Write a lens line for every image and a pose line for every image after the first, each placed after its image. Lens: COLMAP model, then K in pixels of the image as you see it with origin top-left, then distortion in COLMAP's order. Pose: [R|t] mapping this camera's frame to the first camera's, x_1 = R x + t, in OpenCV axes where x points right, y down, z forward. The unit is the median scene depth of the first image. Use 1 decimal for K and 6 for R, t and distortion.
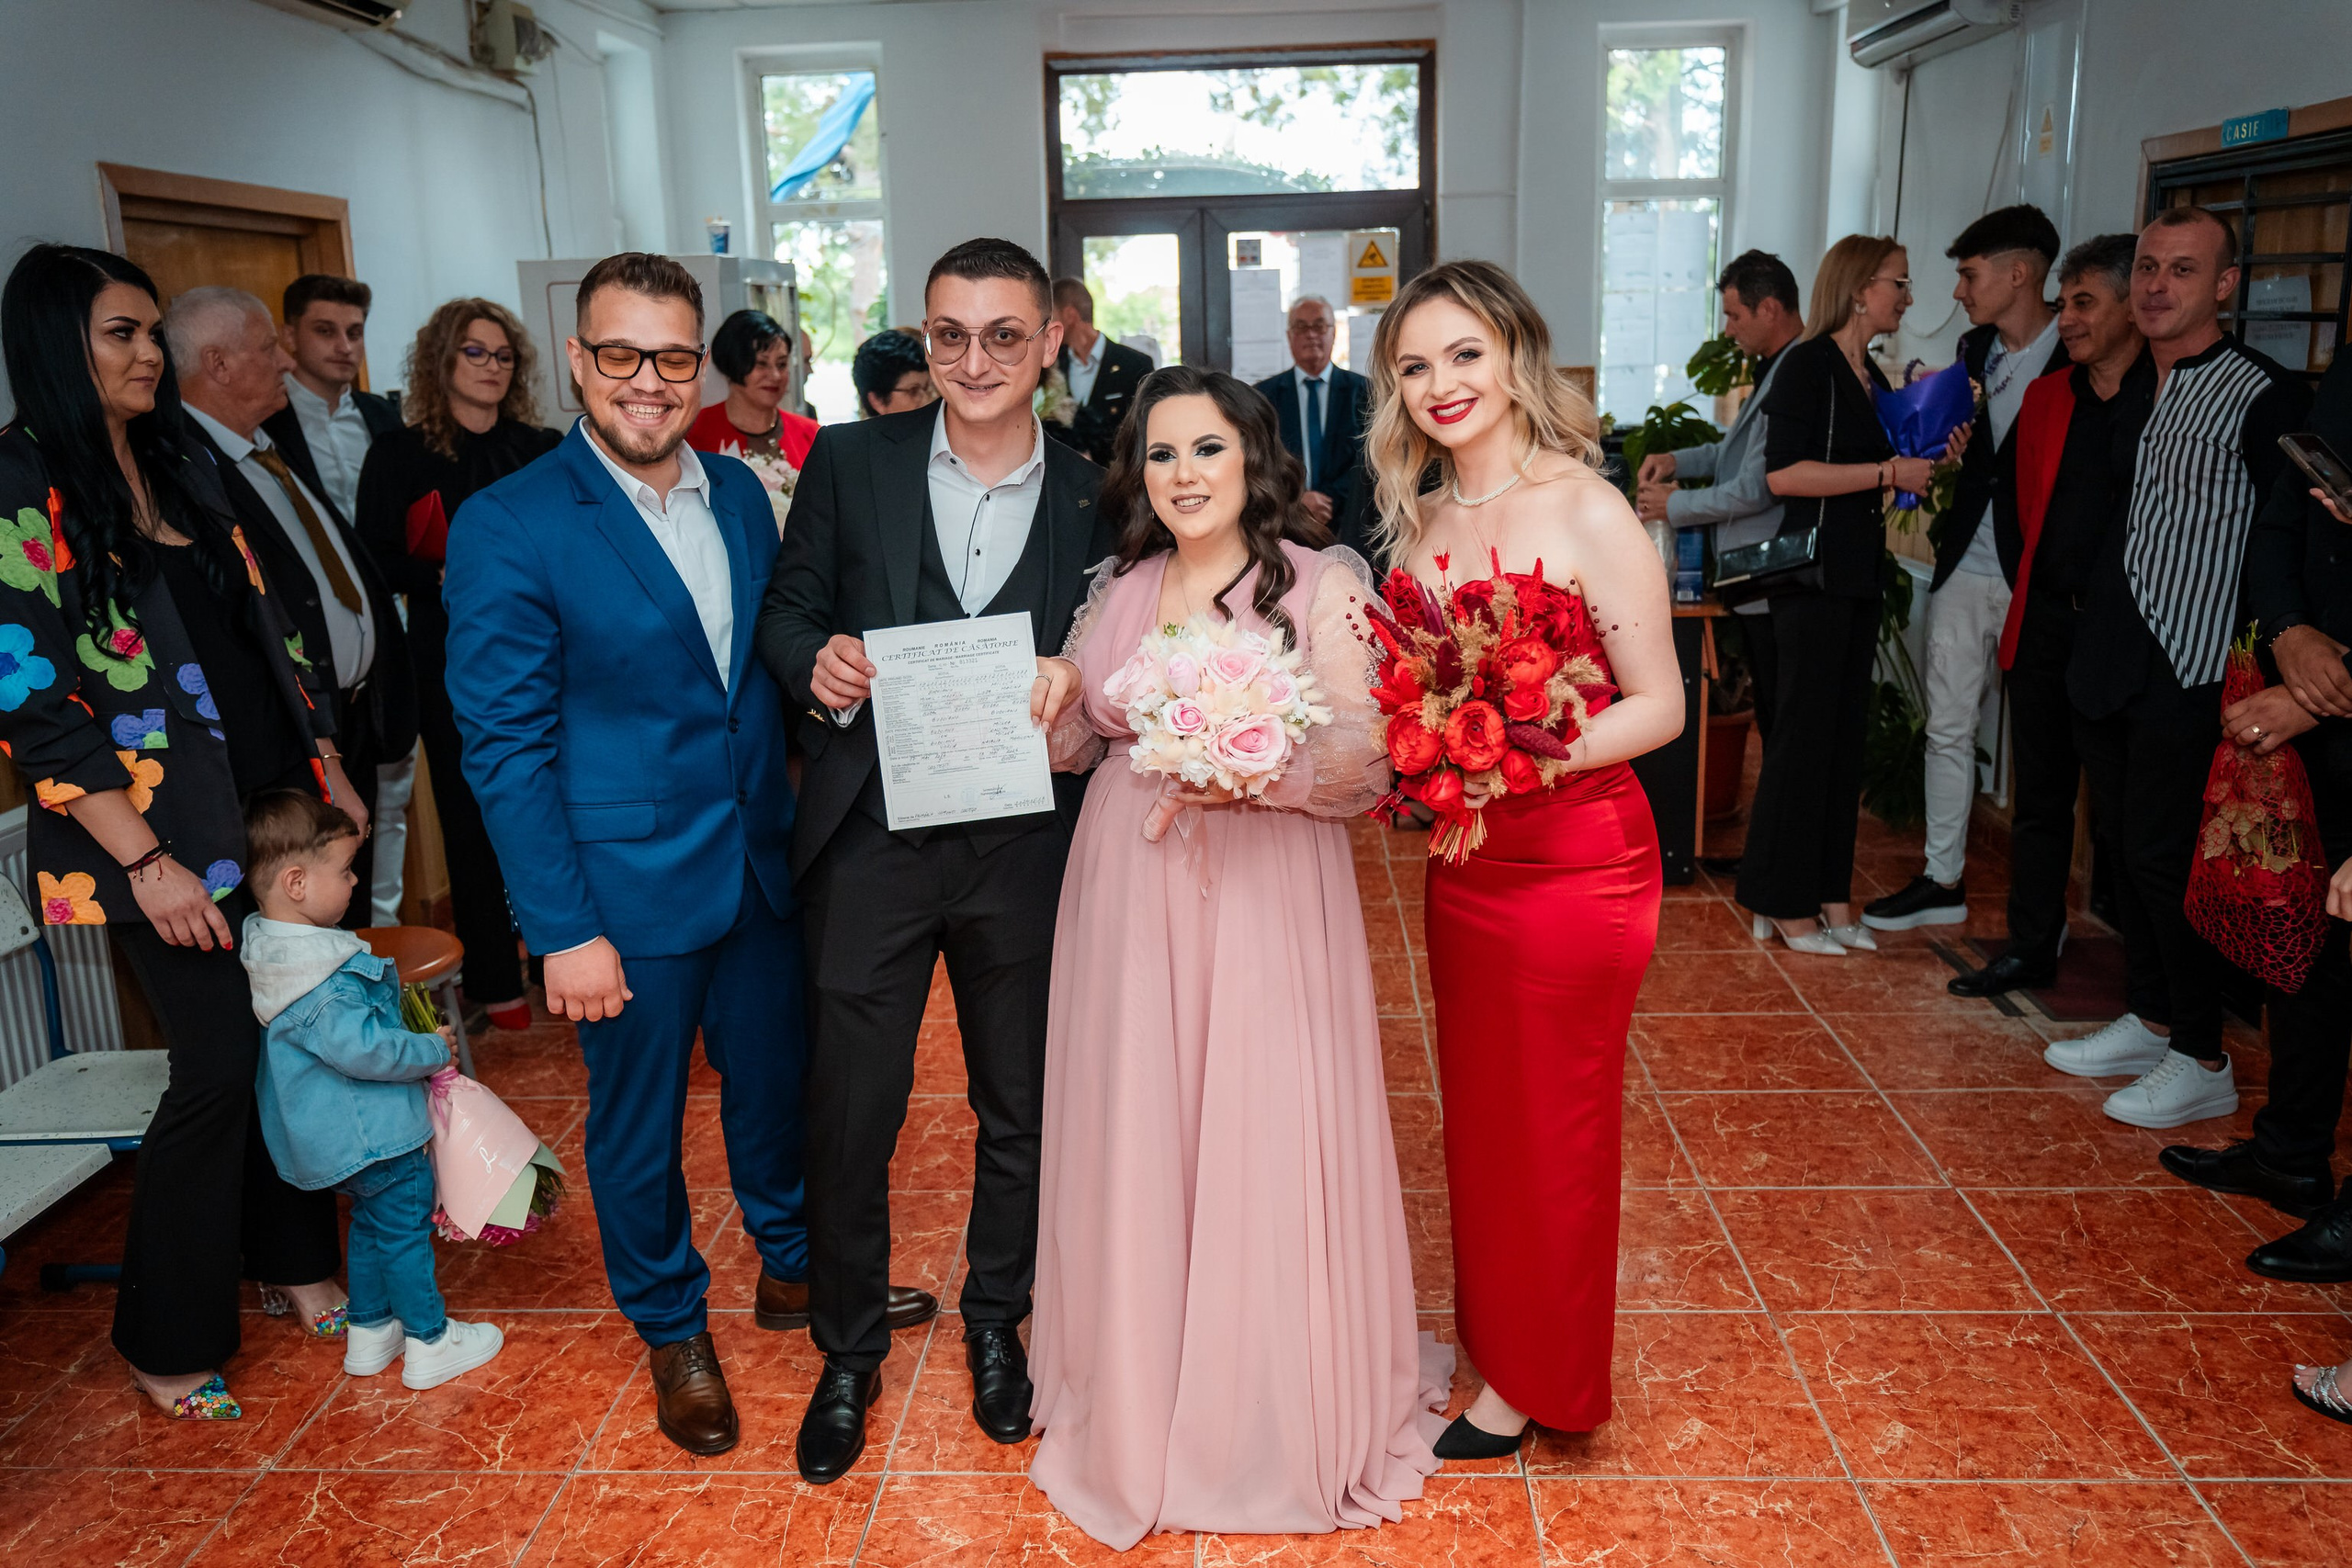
lens RADIAL K [[1871.1, 0, 1177.3], [0, 1871.1, 783.0], [0, 0, 1]] dist [0.000716, -0.007255]
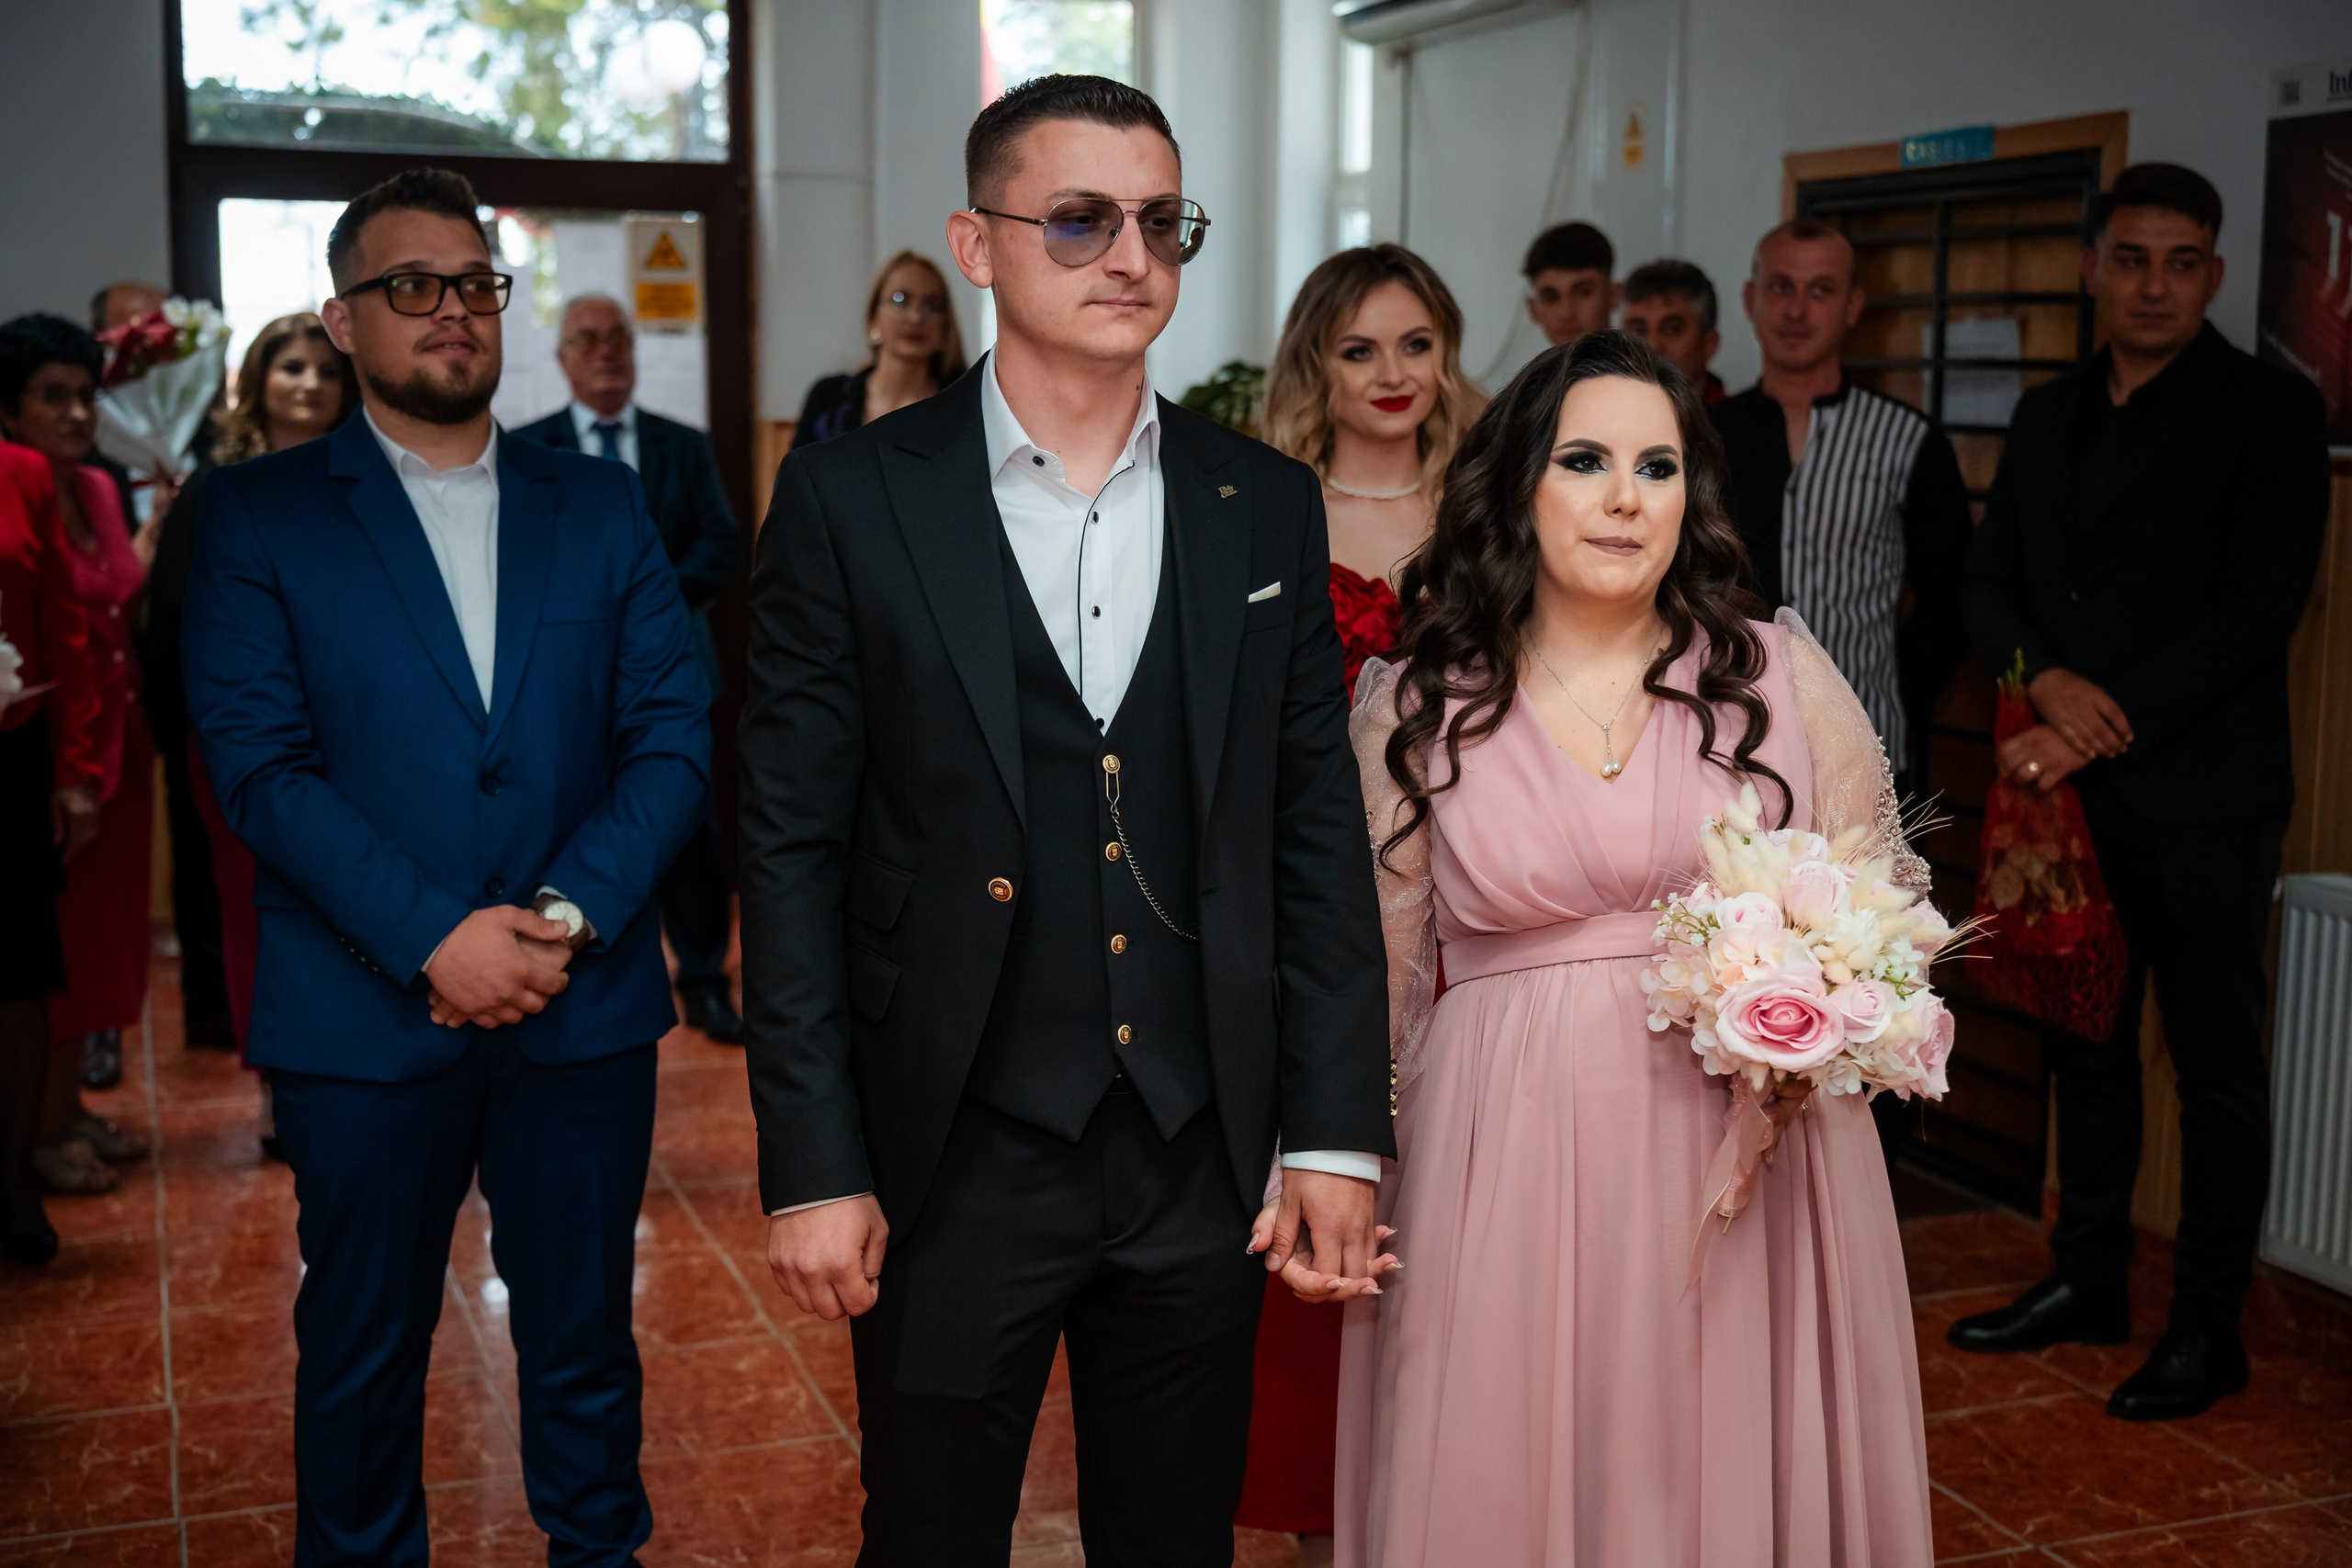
lens RADIAL K [[2808.4, 0, 1176.0], [0, 2808.4, 784.0], [0, 0, 1]] dist [0.011959, -0.040635]
pose [[0.915326, -0.022117, 0.402105, -0.282151], [0.062747, 0.994129, -0.088155, 0.030884], [-0.397795, 0.105921, 0.911340, 0.003776]]
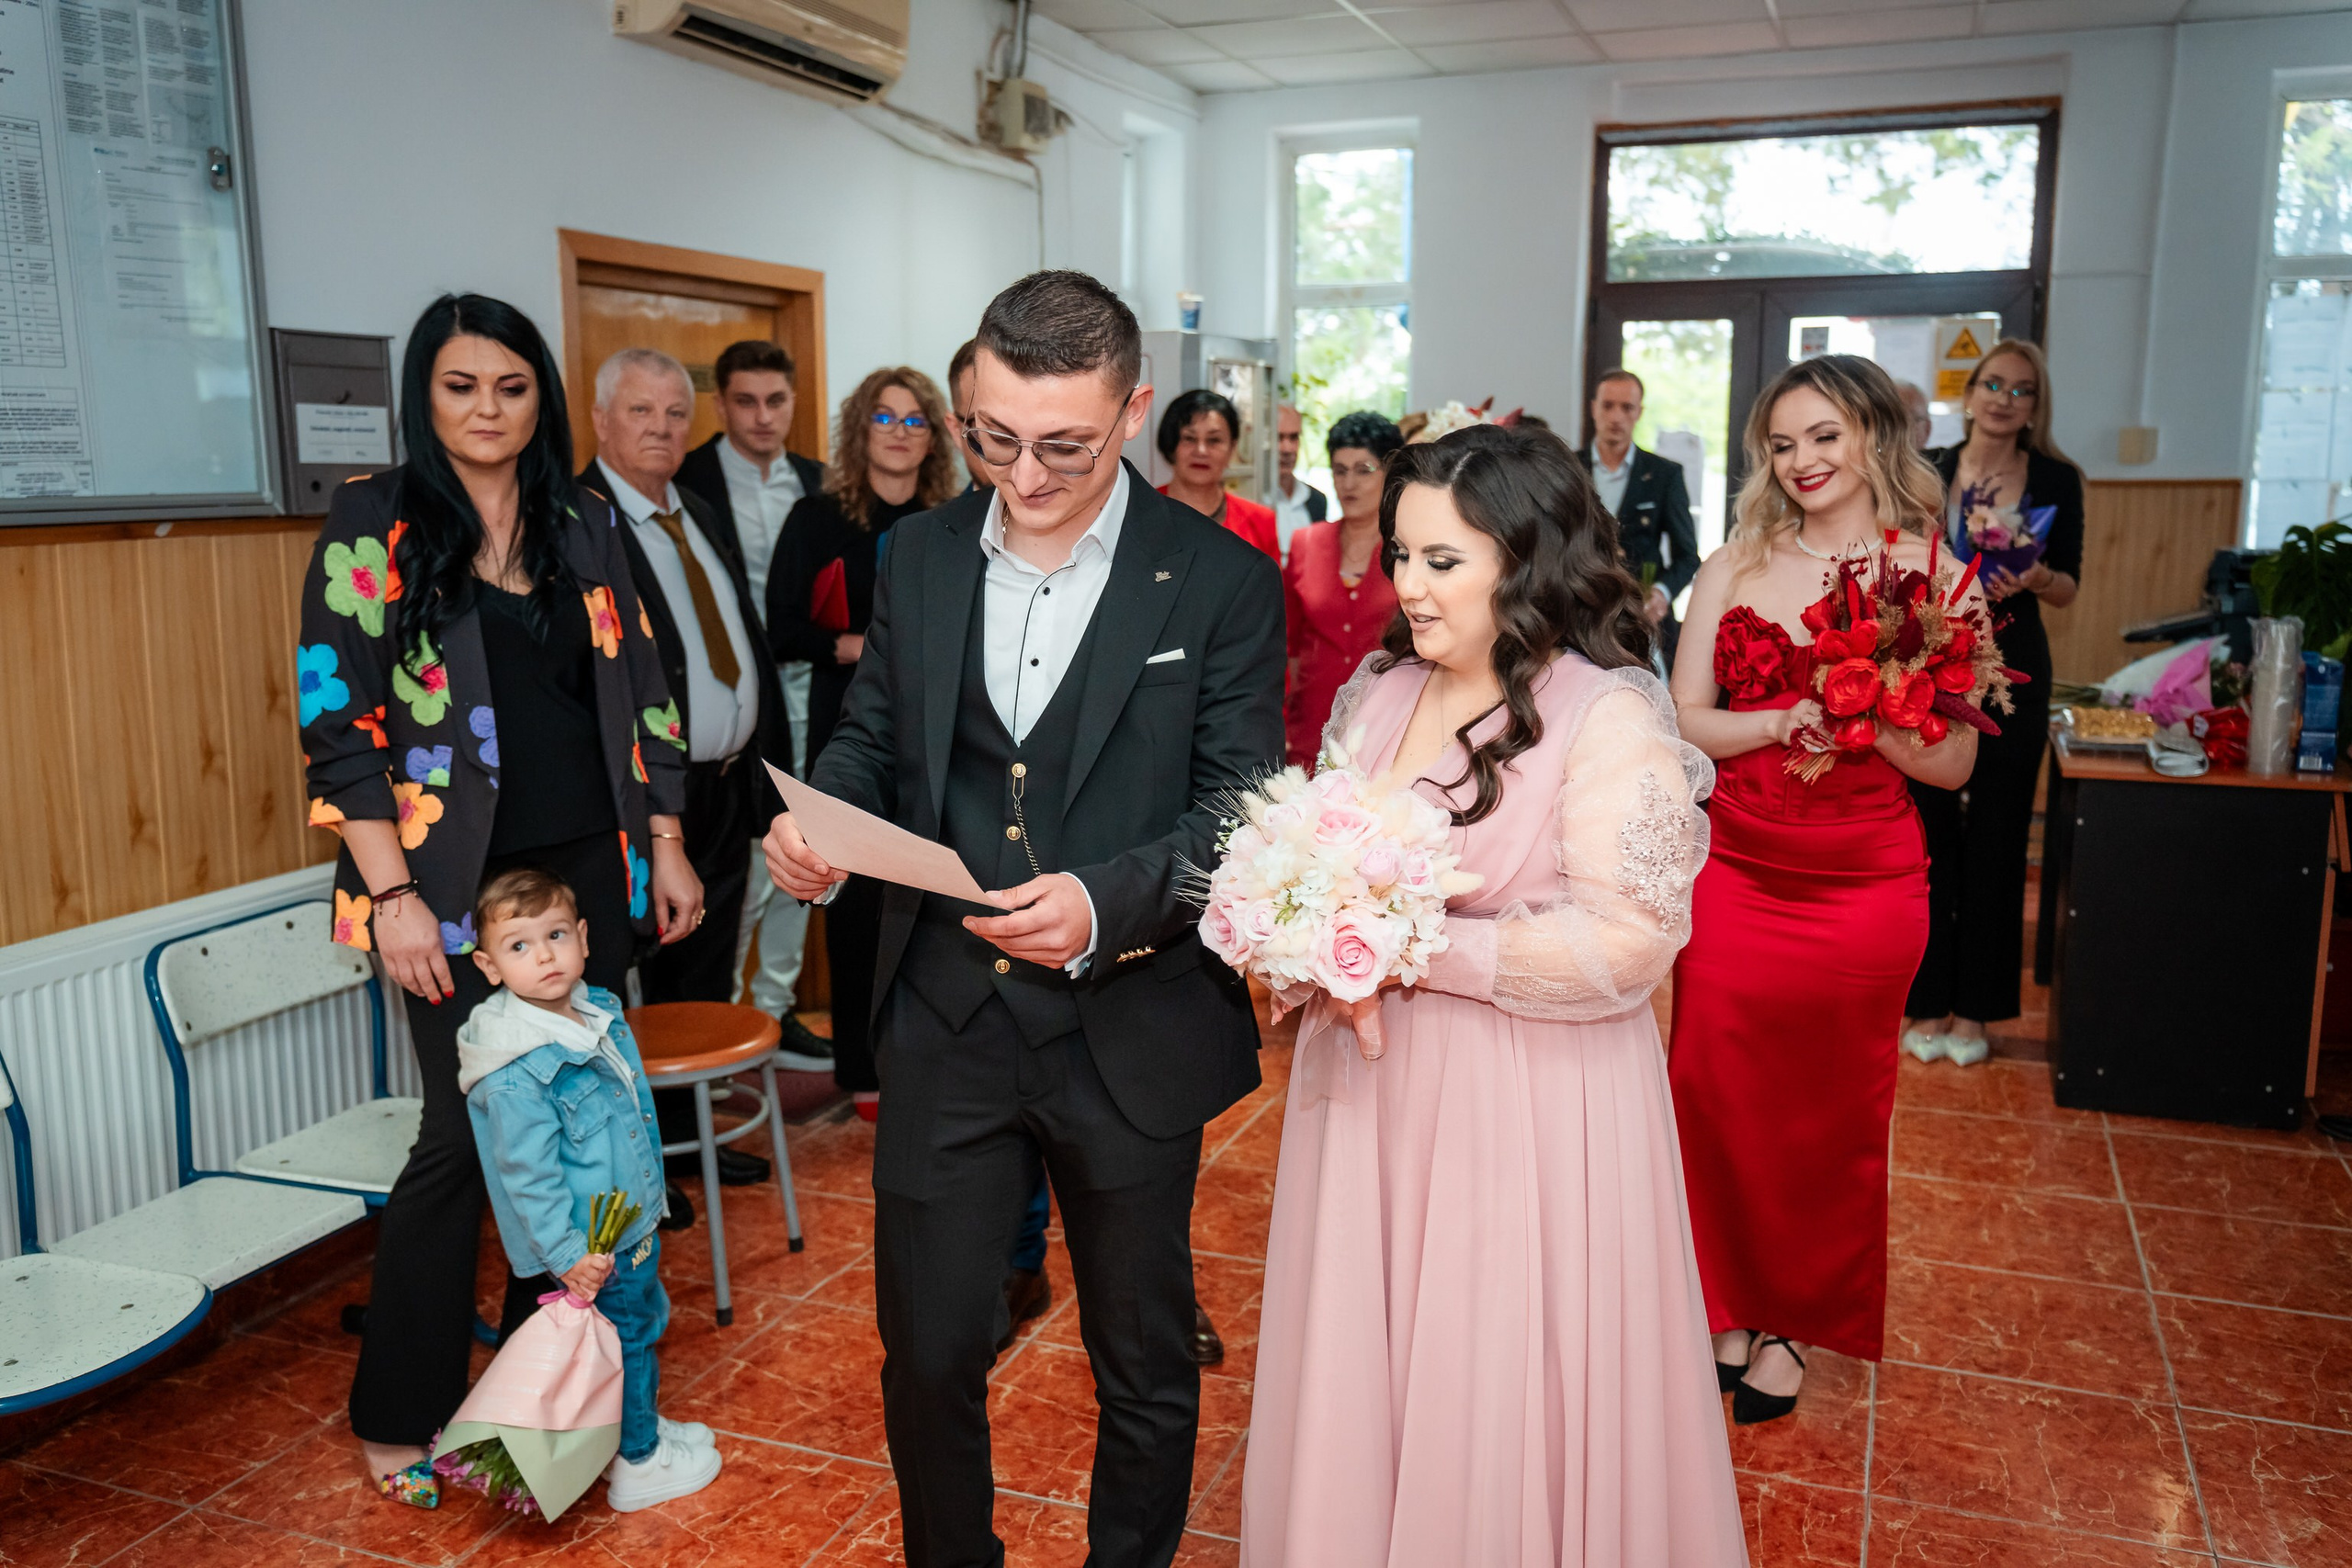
lens RADIAL K [[1936.2, 0, 1174.2], [0, 1936.2, 780.3], [0, 0, 1]] dist [-0.000411, 0.007767]
pose [[0.948625, 0.076755, -0.306950, 0.093496], [-0.095267, 0.994399, -0.045764, -0.013486], [0.301718, 0.072655, 0.950625, 0.110221]]
